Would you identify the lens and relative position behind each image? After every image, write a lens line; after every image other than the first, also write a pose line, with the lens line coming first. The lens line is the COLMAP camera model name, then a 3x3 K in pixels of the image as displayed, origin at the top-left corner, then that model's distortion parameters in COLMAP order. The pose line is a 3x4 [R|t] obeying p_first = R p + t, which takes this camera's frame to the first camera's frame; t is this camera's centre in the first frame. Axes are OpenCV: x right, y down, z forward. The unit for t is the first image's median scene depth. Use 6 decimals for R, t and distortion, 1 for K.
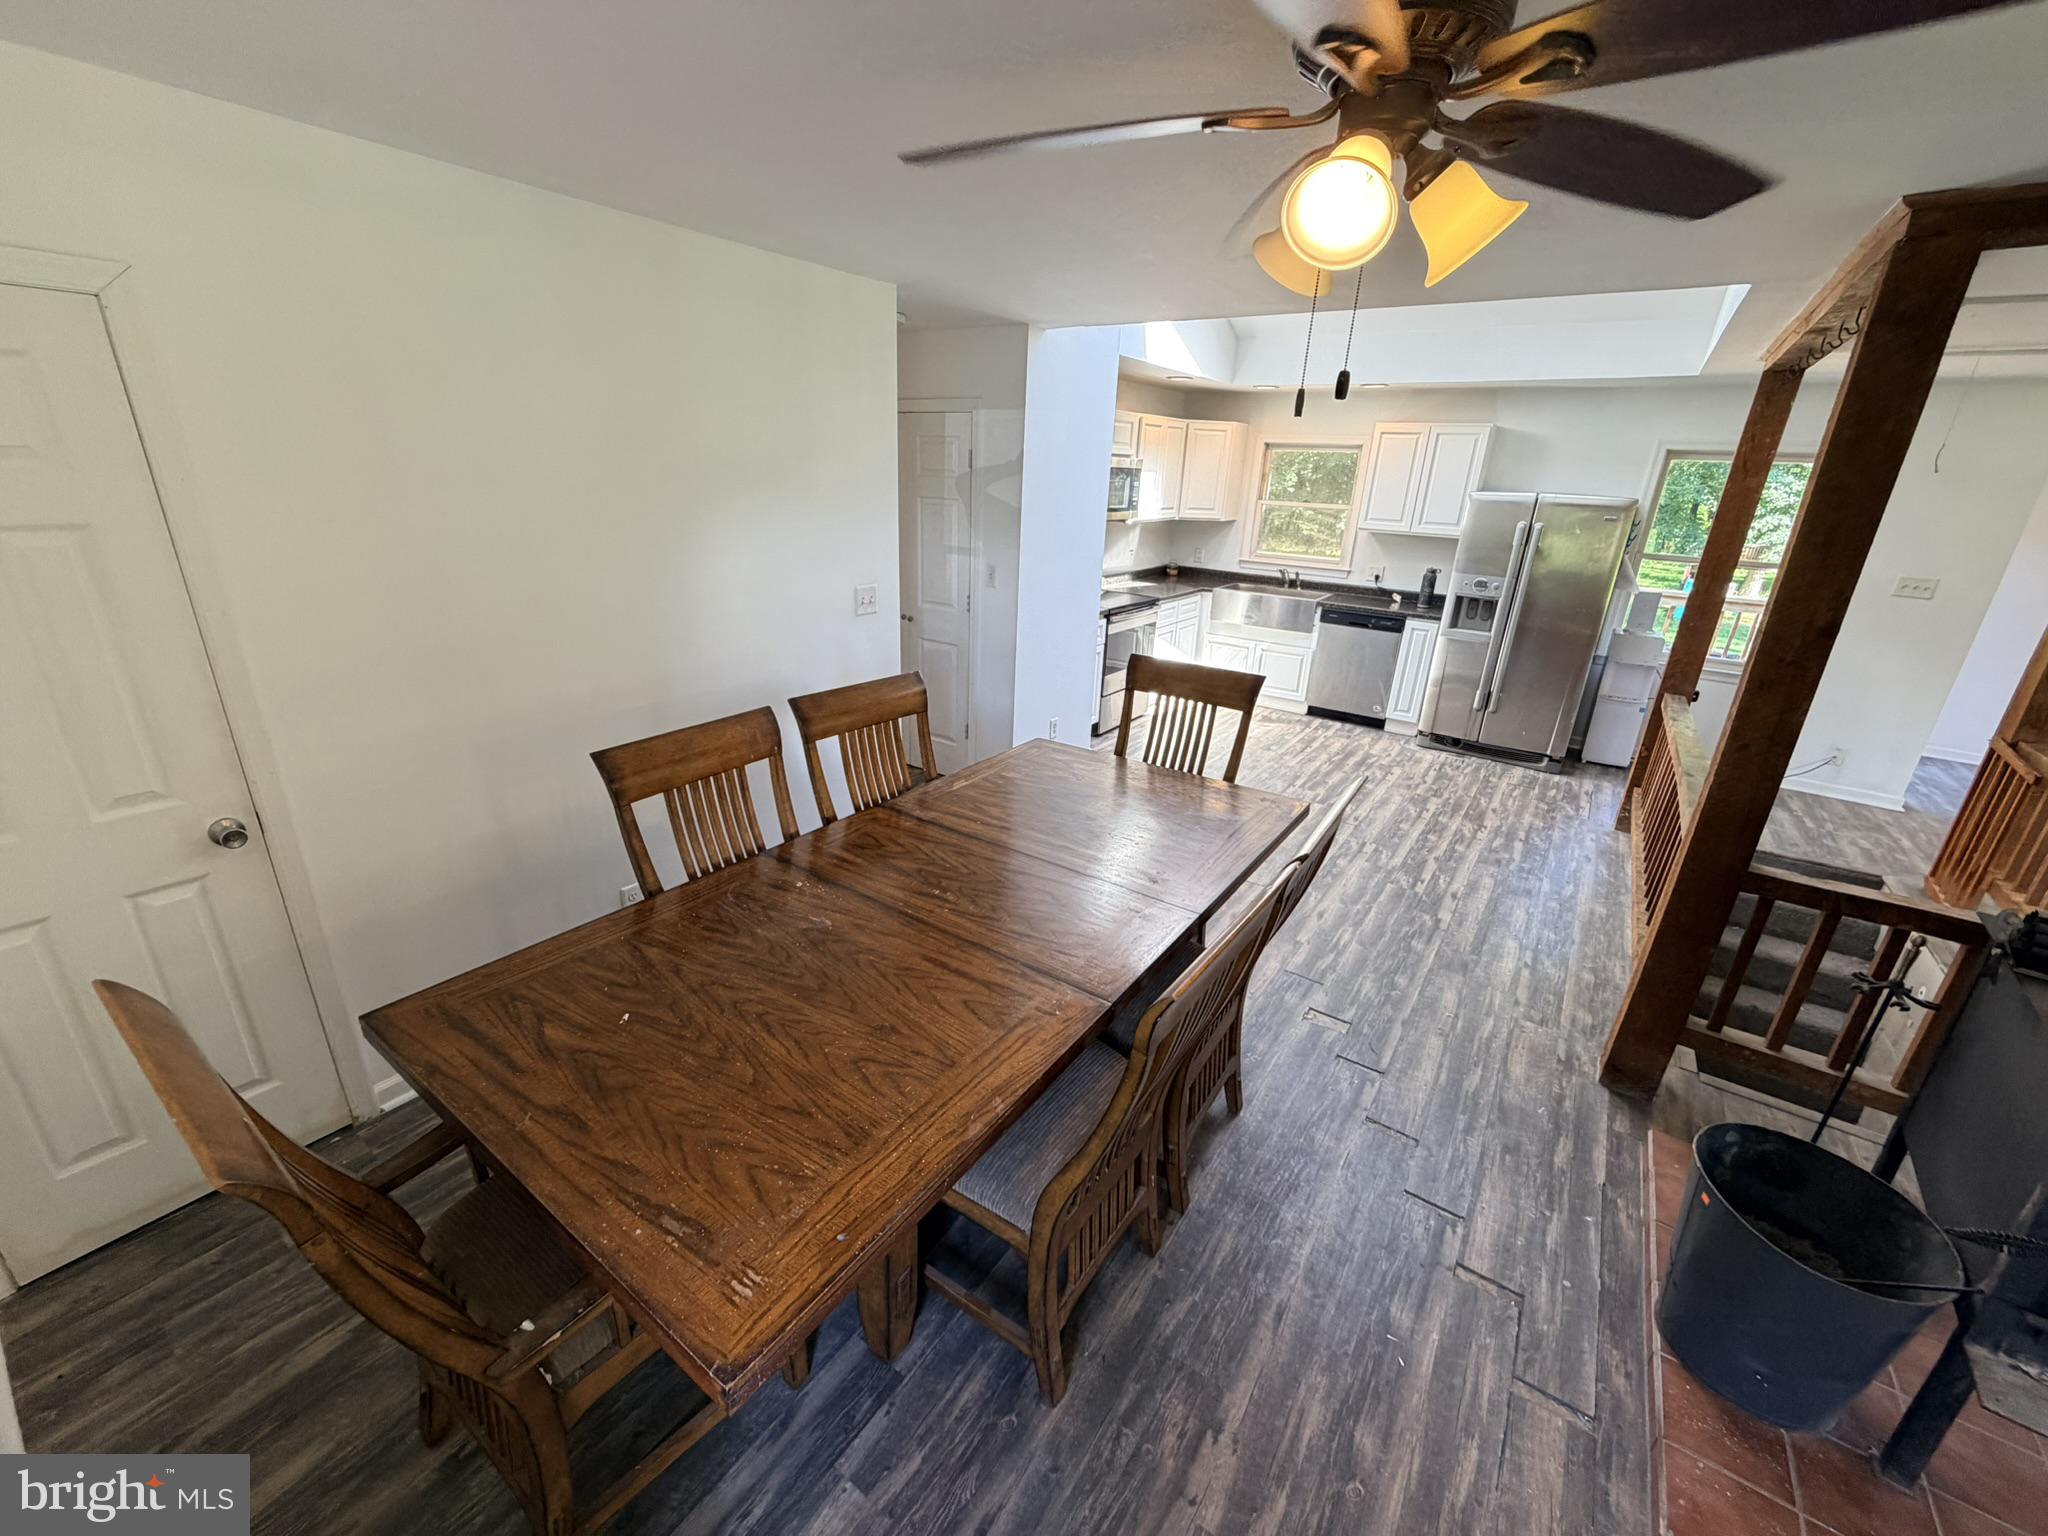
lens RADIAL K [[816.5, 0, 1024.0], [0, 816.5, 768.4], [0, 0, 1]] dist [0.001833, 0.000156]
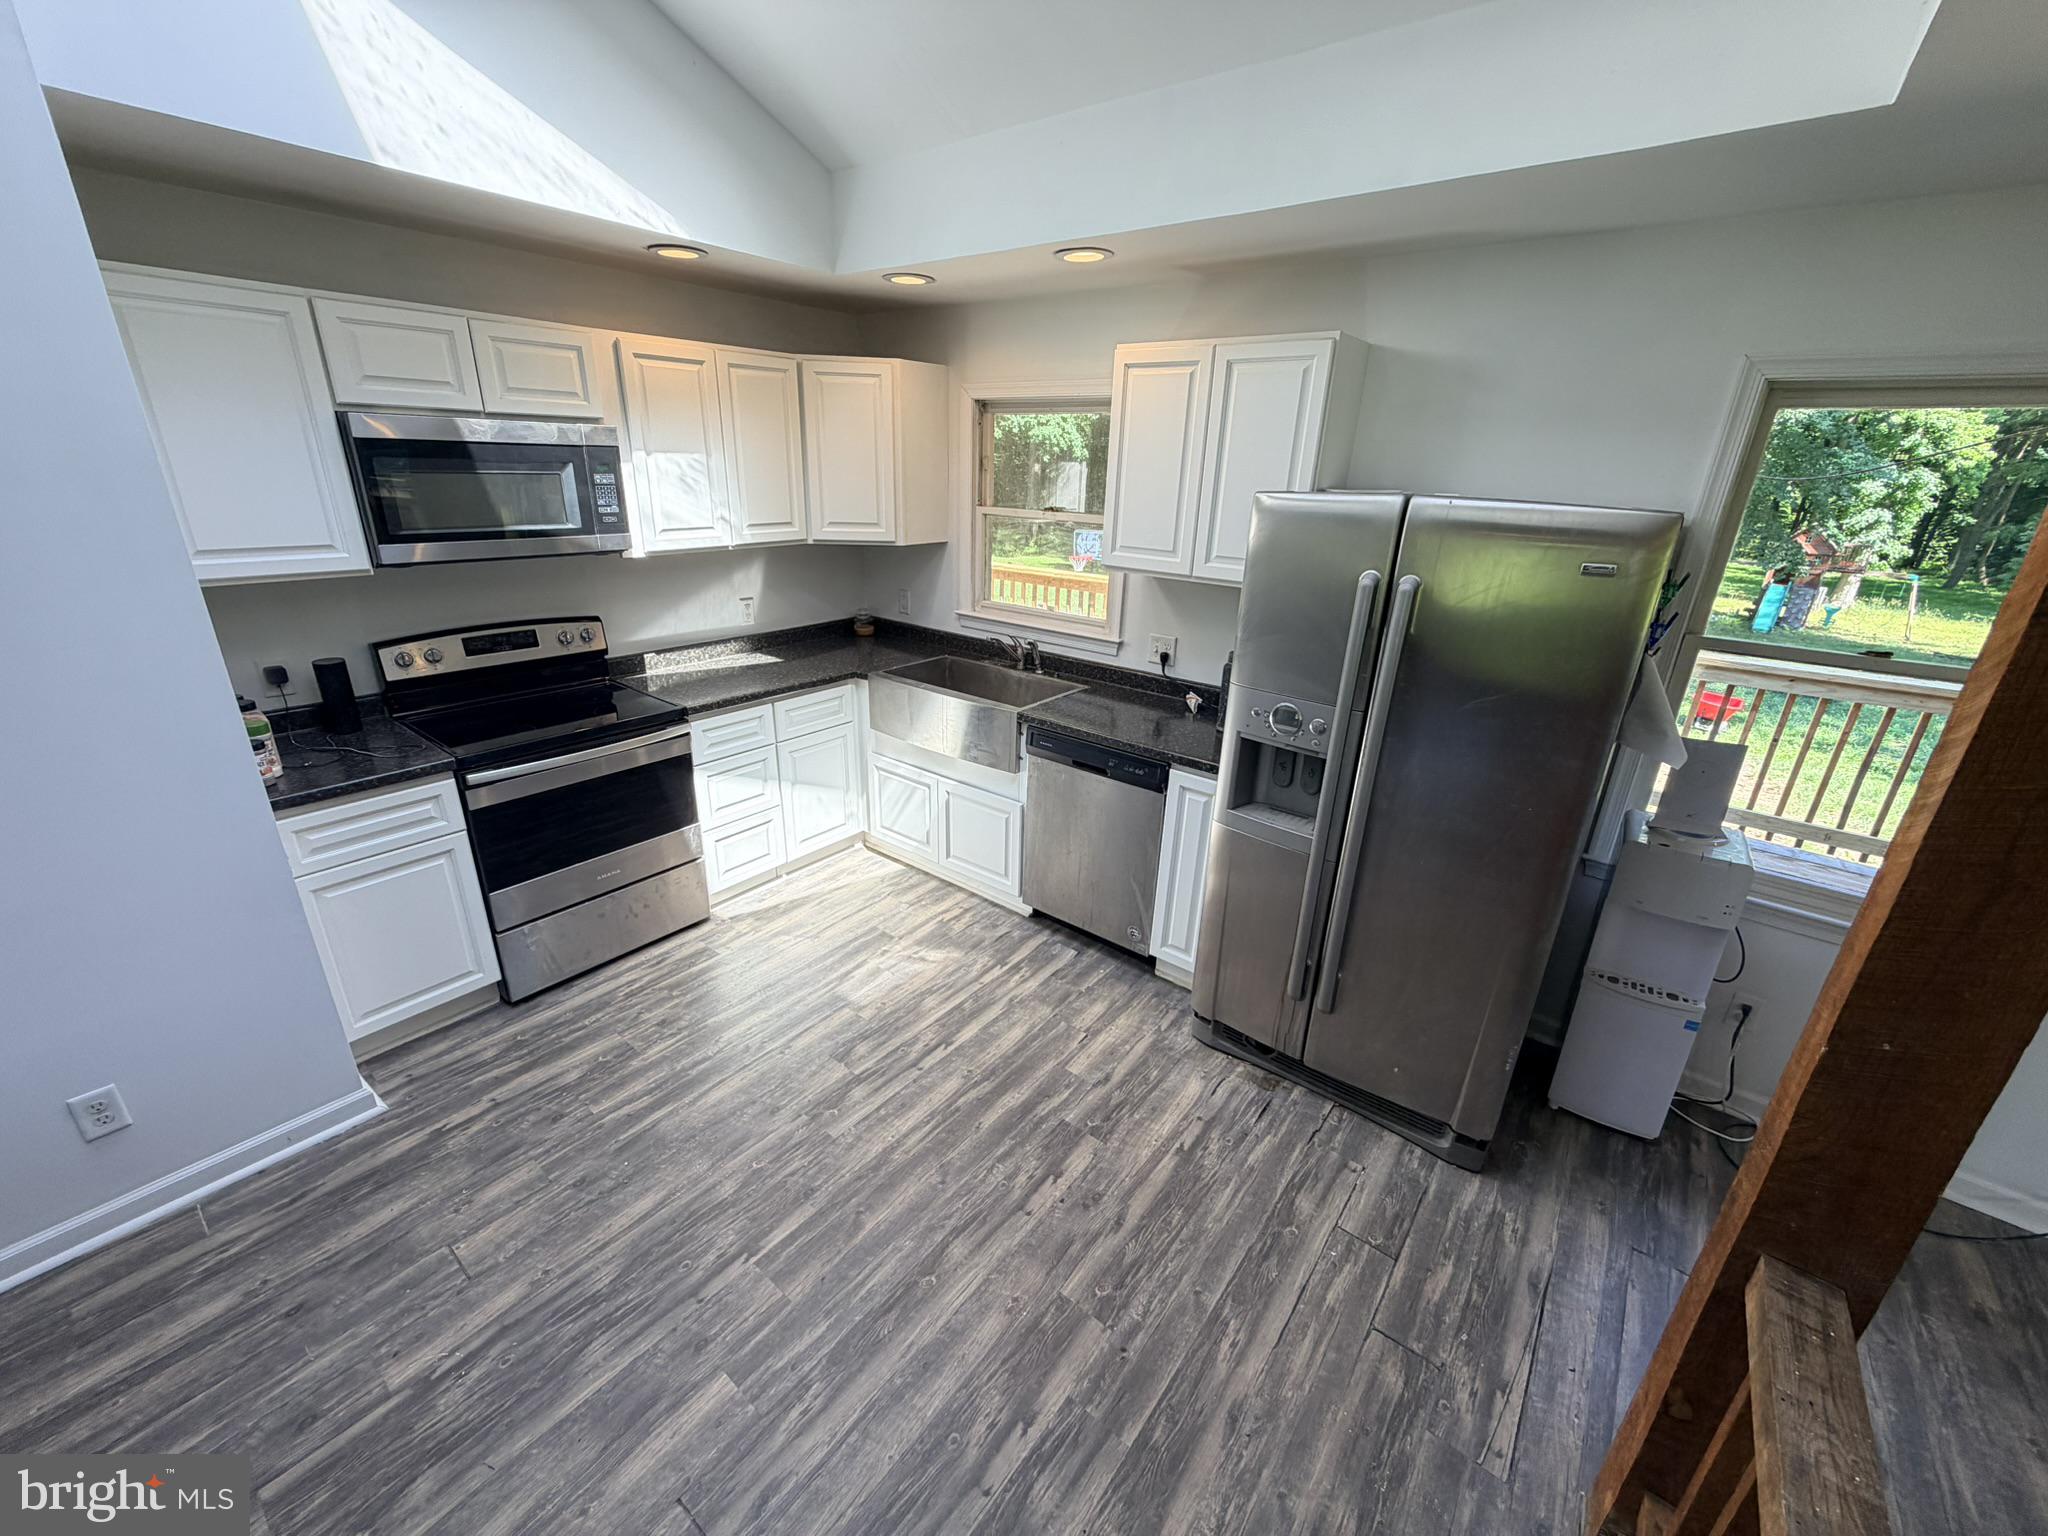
lens RADIAL K [[816.5, 0, 1019.9], [0, 816.5, 770.0], [0, 0, 1]] dist [0.001833, 0.000156]
pose [[0.998384, 0.011460, -0.055663, 0.424039], [-0.011137, 0.999919, 0.006108, -0.189175], [0.055728, -0.005478, 0.998431, 0.550668]]
